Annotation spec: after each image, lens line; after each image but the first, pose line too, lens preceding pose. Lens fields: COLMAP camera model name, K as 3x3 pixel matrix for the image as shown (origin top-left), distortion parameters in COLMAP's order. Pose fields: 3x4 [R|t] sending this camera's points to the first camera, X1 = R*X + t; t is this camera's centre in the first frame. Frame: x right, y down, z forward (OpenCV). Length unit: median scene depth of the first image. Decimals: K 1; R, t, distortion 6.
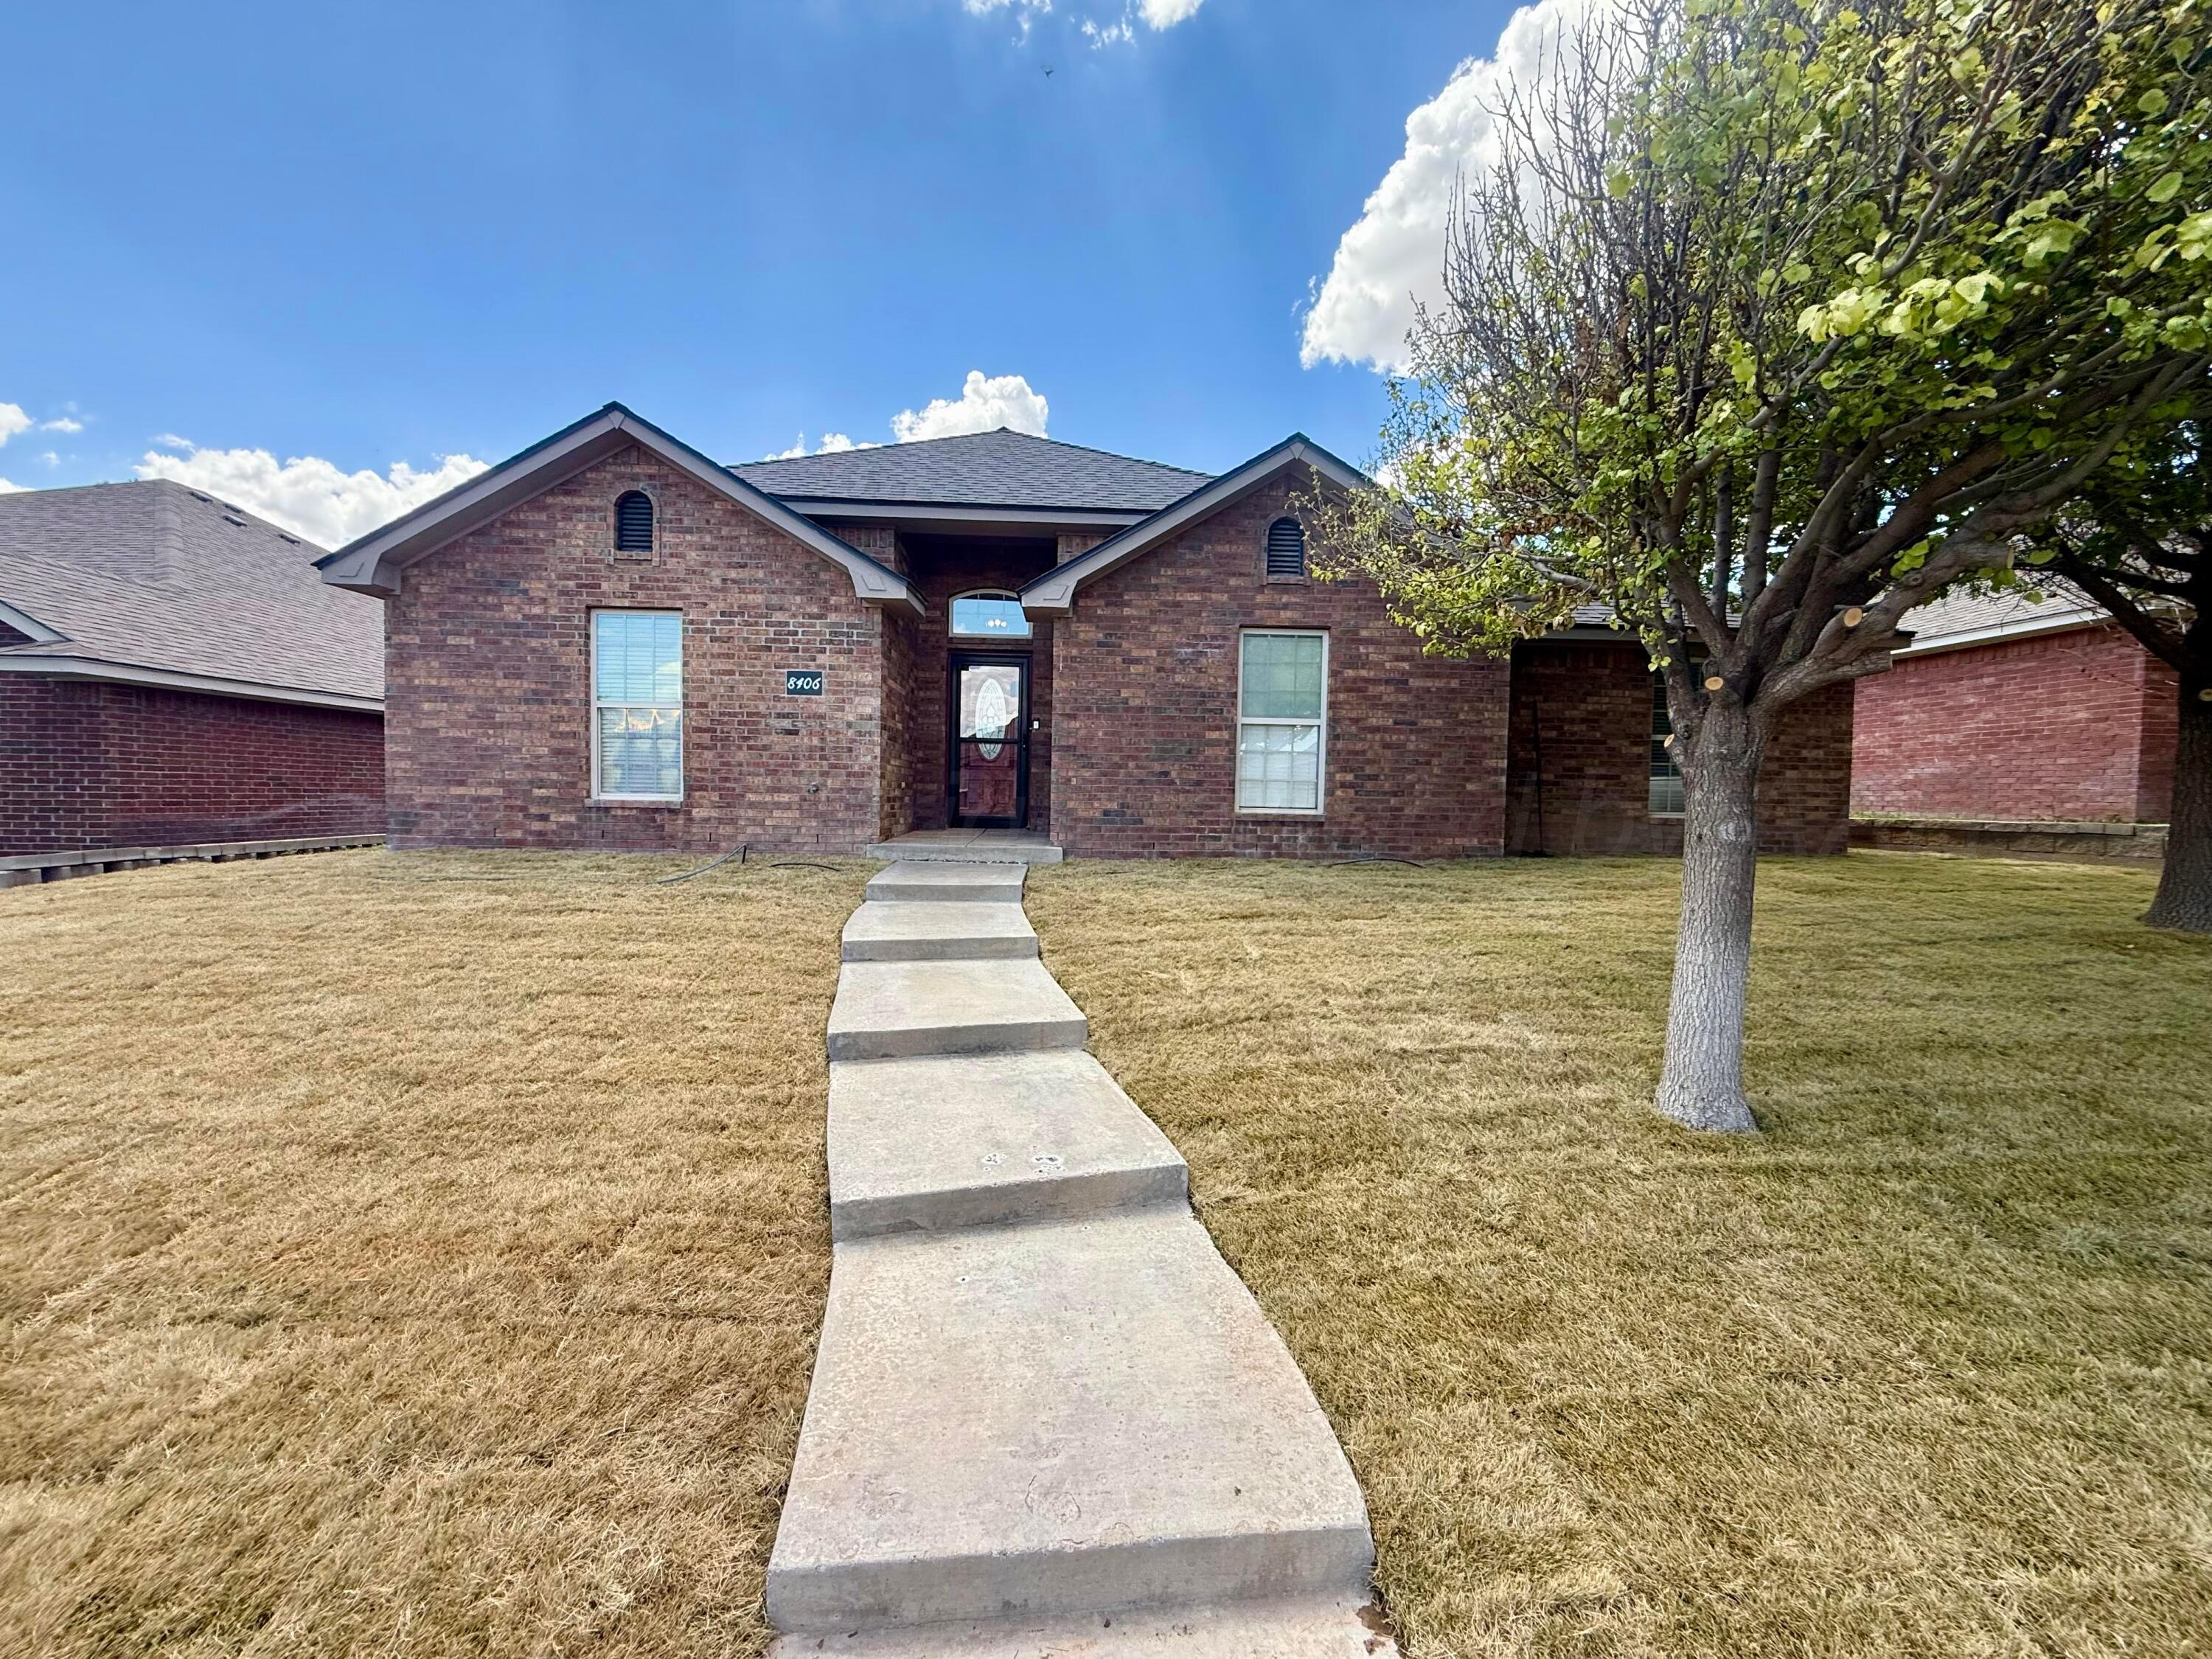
lens RADIAL K [[879.4, 0, 1105.4], [0, 879.4, 823.8], [0, 0, 1]] dist [-0.001120, -0.000176]
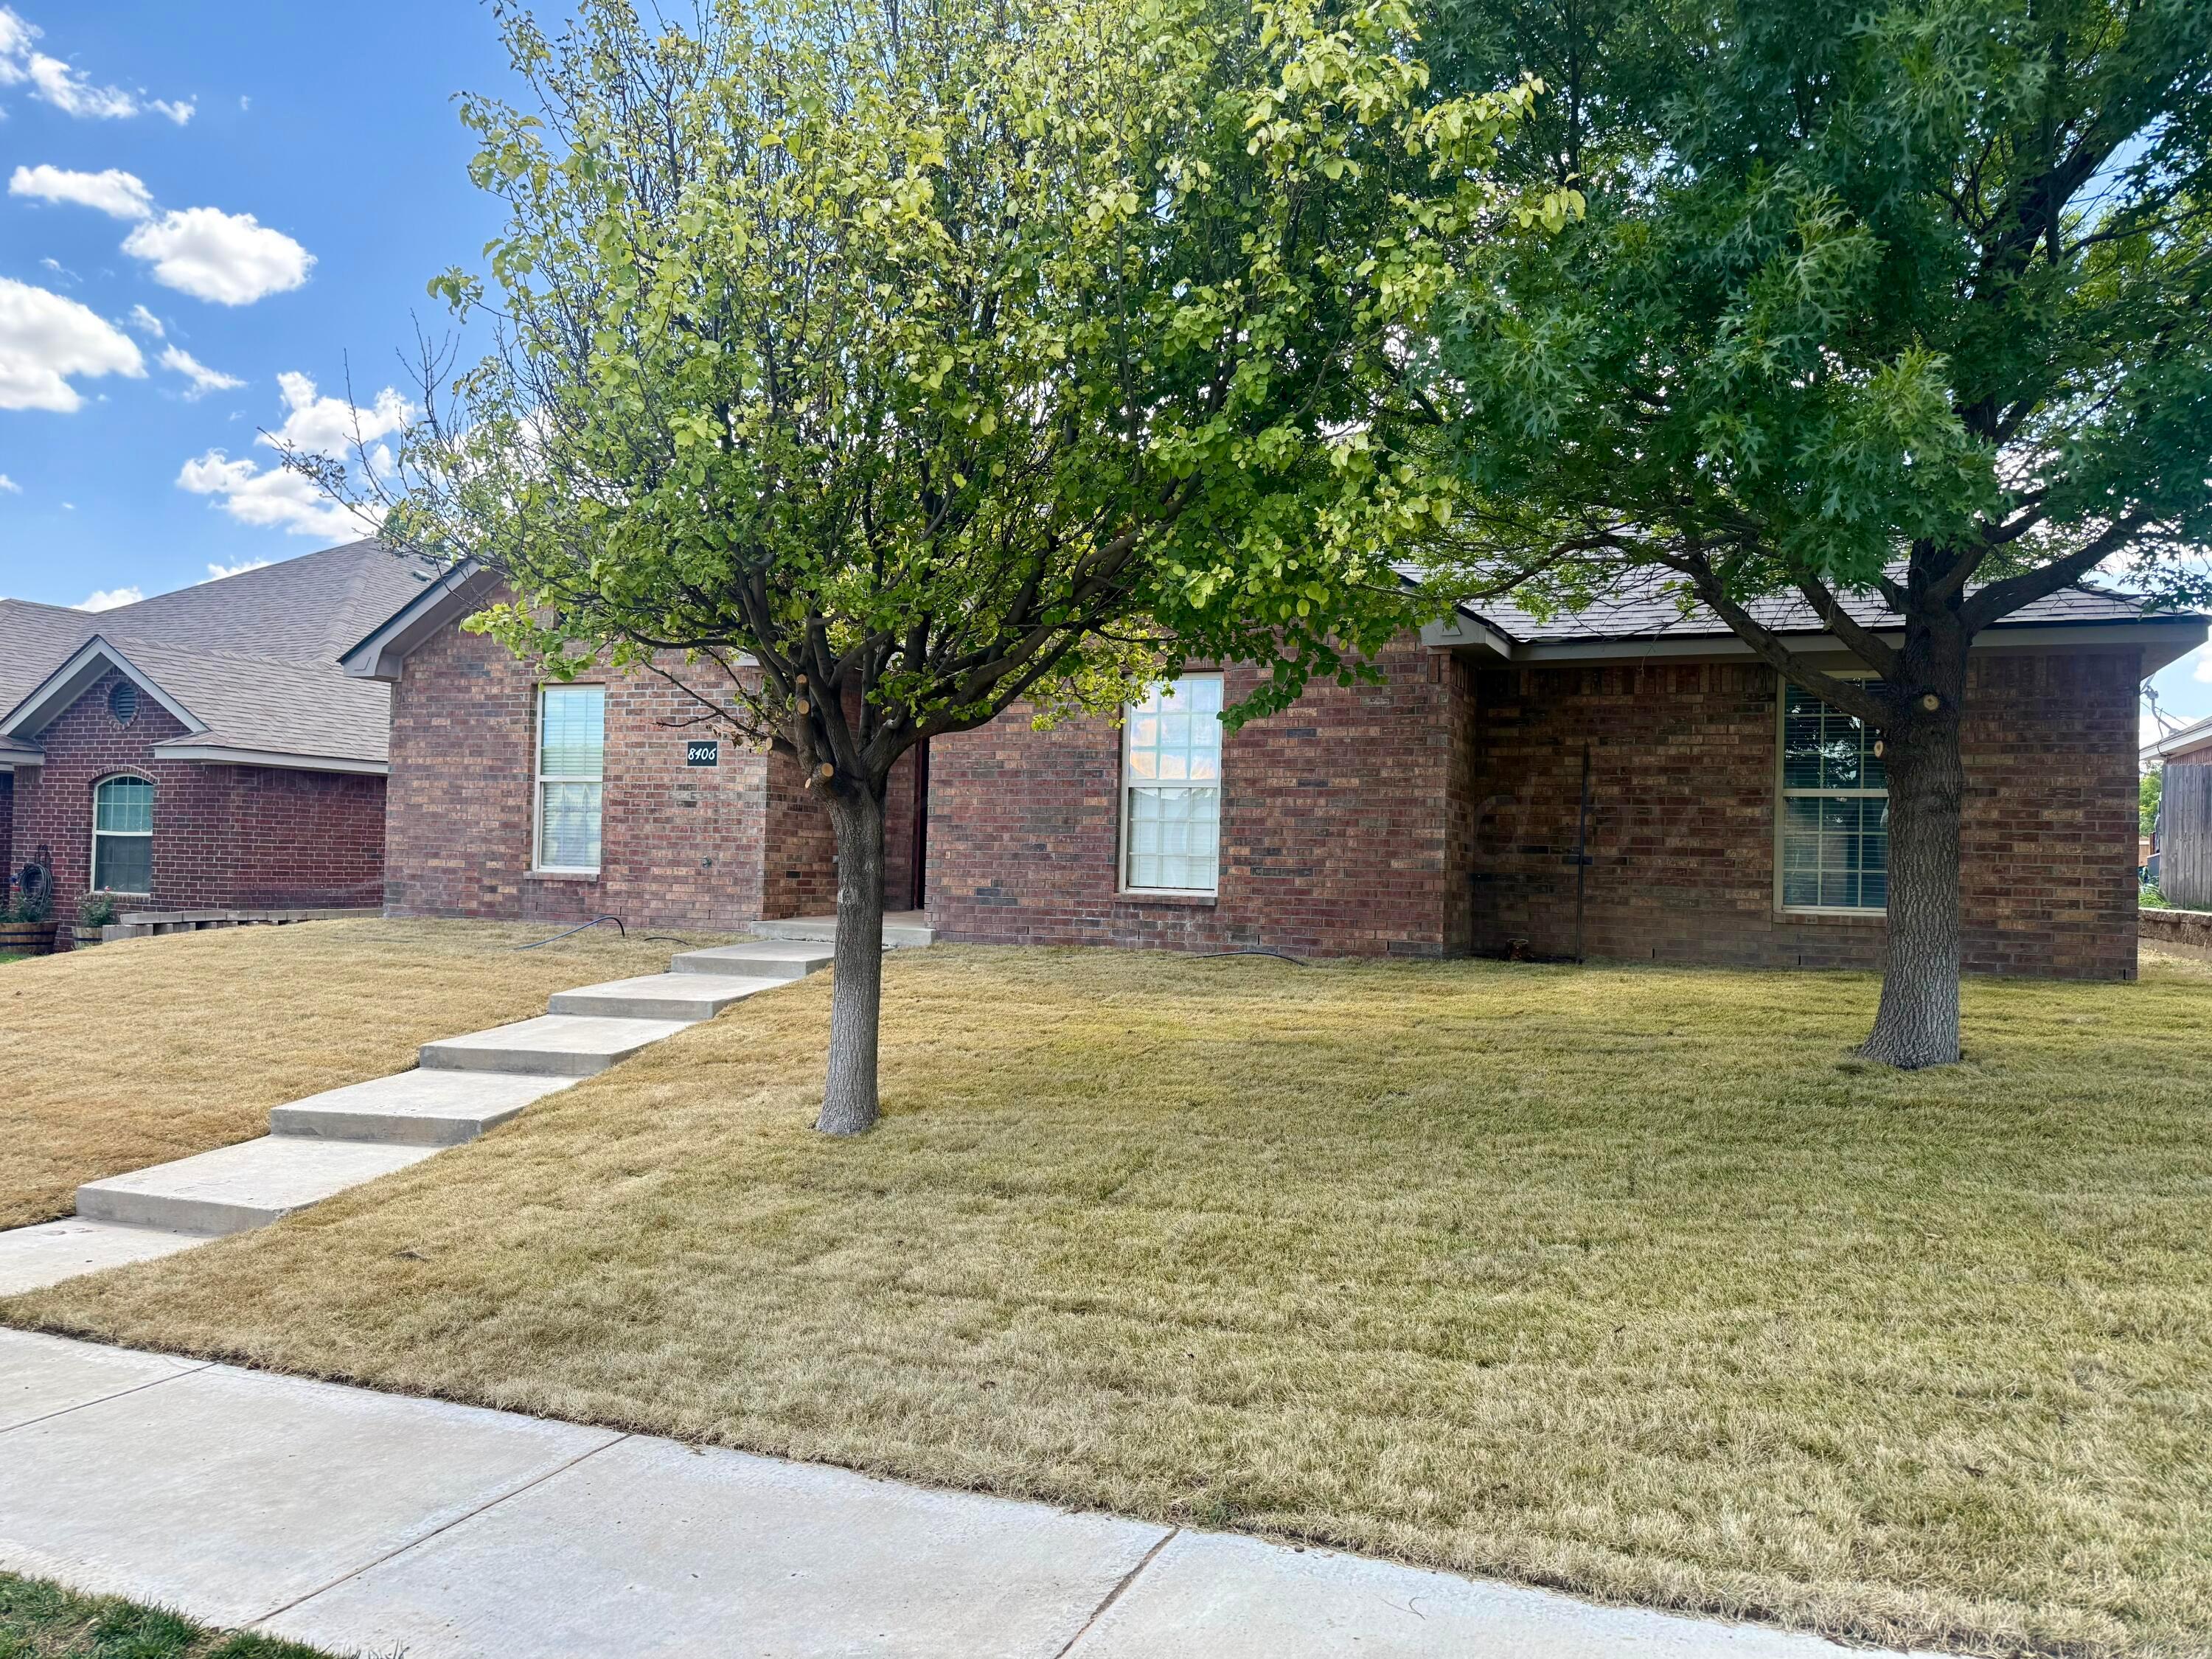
lens RADIAL K [[1539.4, 0, 1116.5], [0, 1539.4, 831.0], [0, 0, 1]] dist [0.182456, -0.341243]
pose [[0.899668, -0.003581, -0.436561, 0.817118], [-0.024311, 0.998004, -0.058288, 0.014475], [0.435898, 0.063053, 0.897785, -0.338130]]
